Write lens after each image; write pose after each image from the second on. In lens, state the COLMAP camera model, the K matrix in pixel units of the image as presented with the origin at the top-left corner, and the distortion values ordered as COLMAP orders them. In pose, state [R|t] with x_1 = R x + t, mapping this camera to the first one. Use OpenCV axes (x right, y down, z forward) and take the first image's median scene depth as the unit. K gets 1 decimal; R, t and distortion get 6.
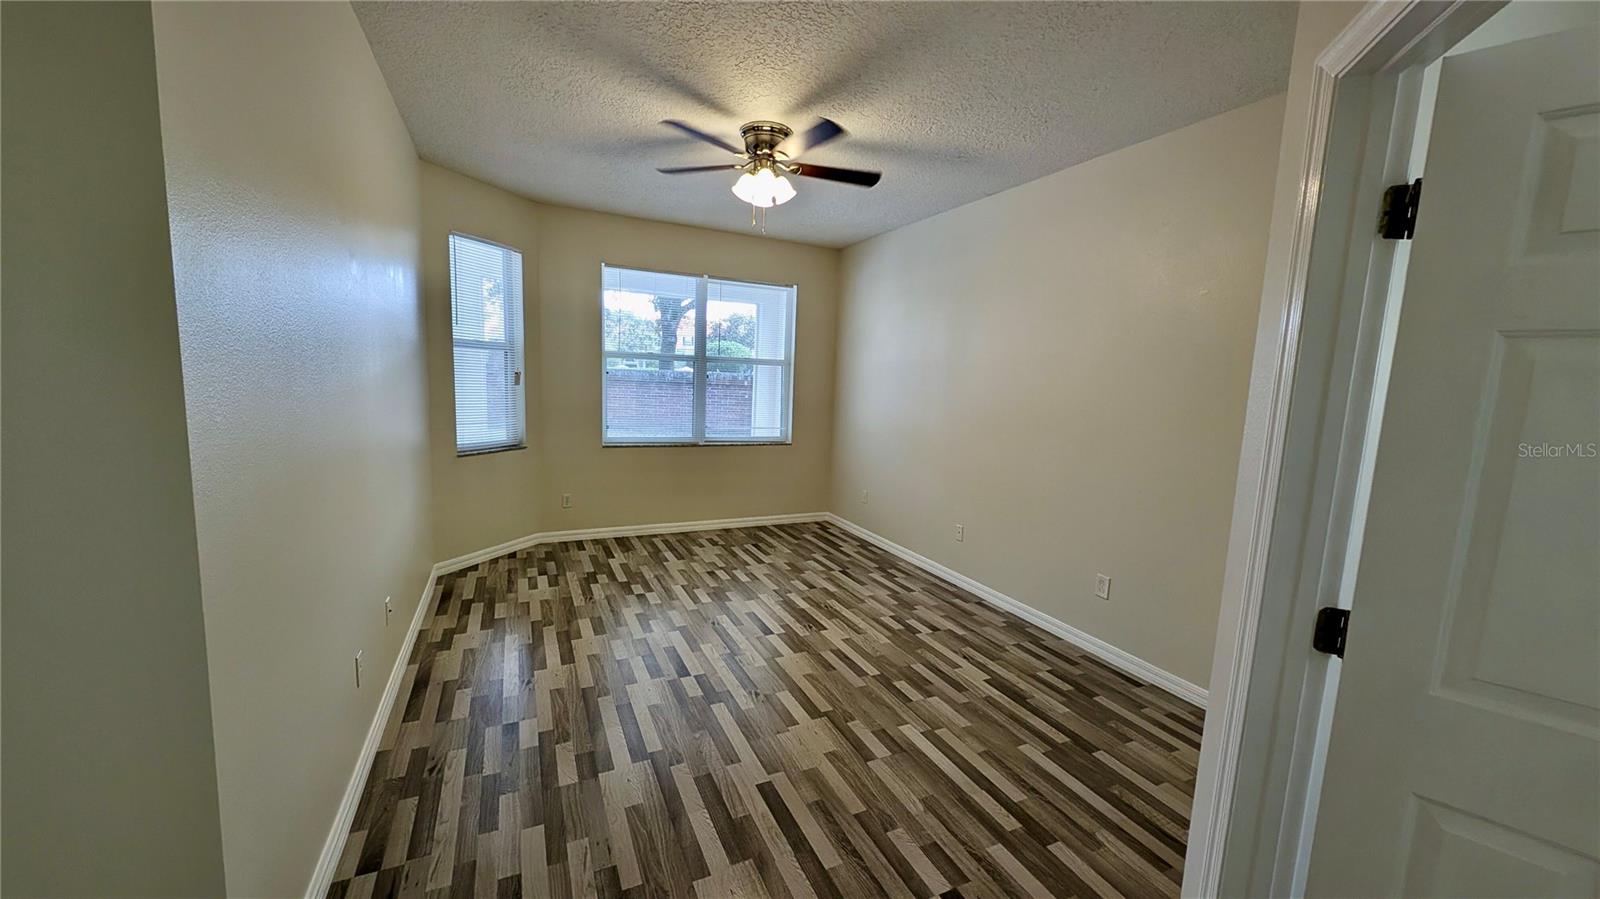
lens RADIAL K [[590.3, 0, 795.4], [0, 590.3, 453.1], [0, 0, 1]] dist [-0.006883, -0.000364]
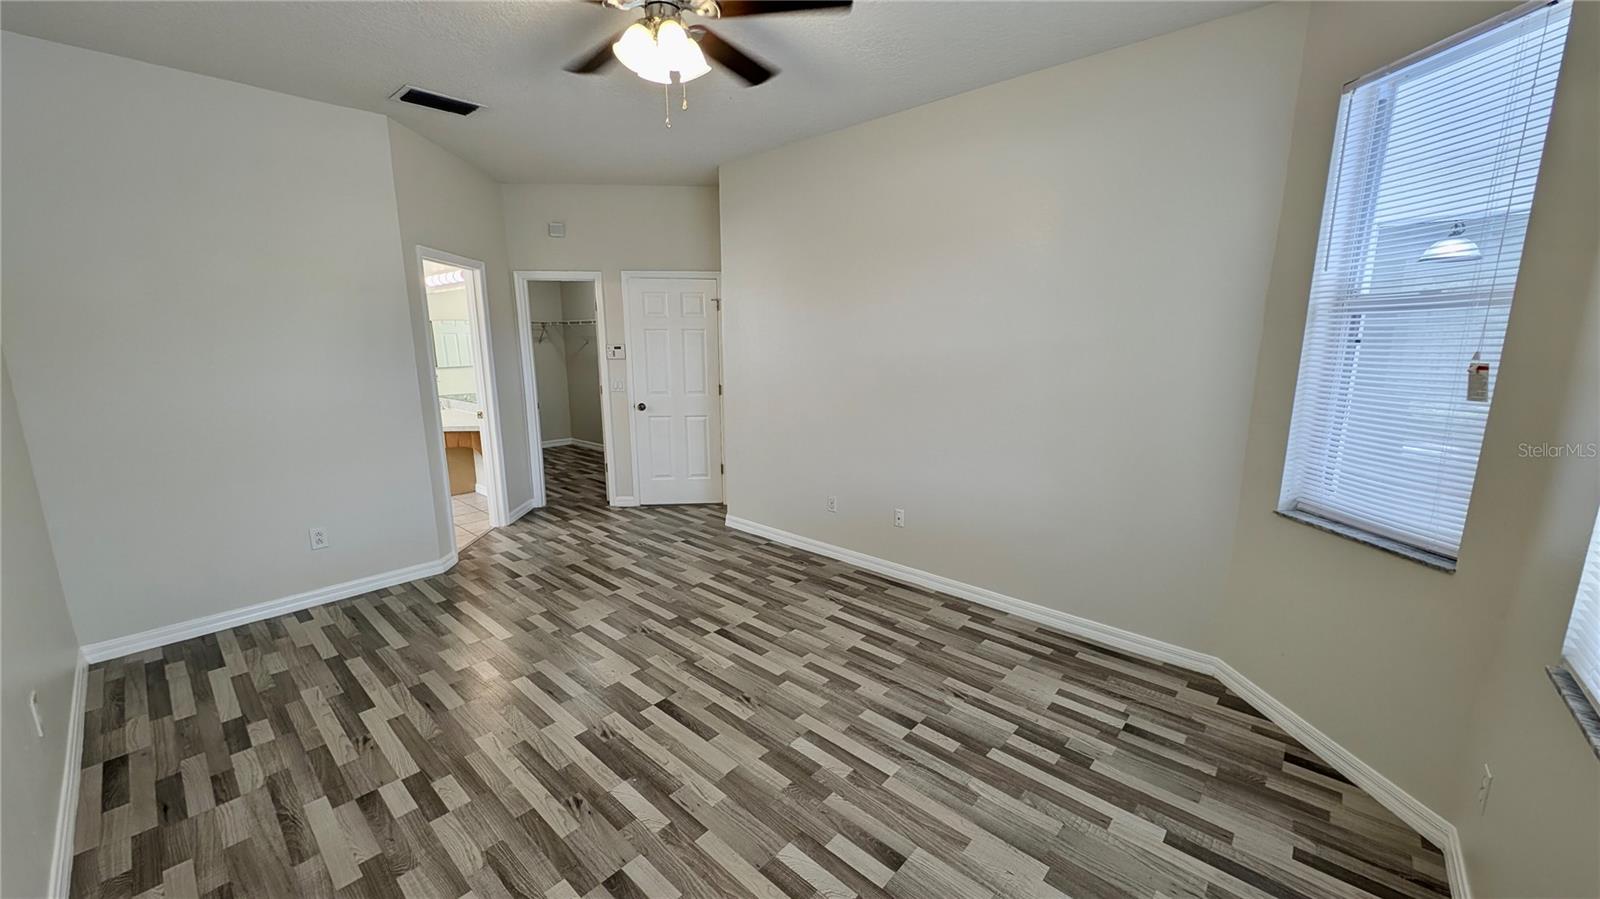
lens RADIAL K [[590.3, 0, 795.4], [0, 590.3, 453.1], [0, 0, 1]] dist [-0.006883, -0.000364]
pose [[-0.919077, 0.032767, -0.392714, 0.075791], [-0.088751, 0.953726, 0.287281, -0.201177], [0.383954, 0.298887, -0.873639, 1.544781]]
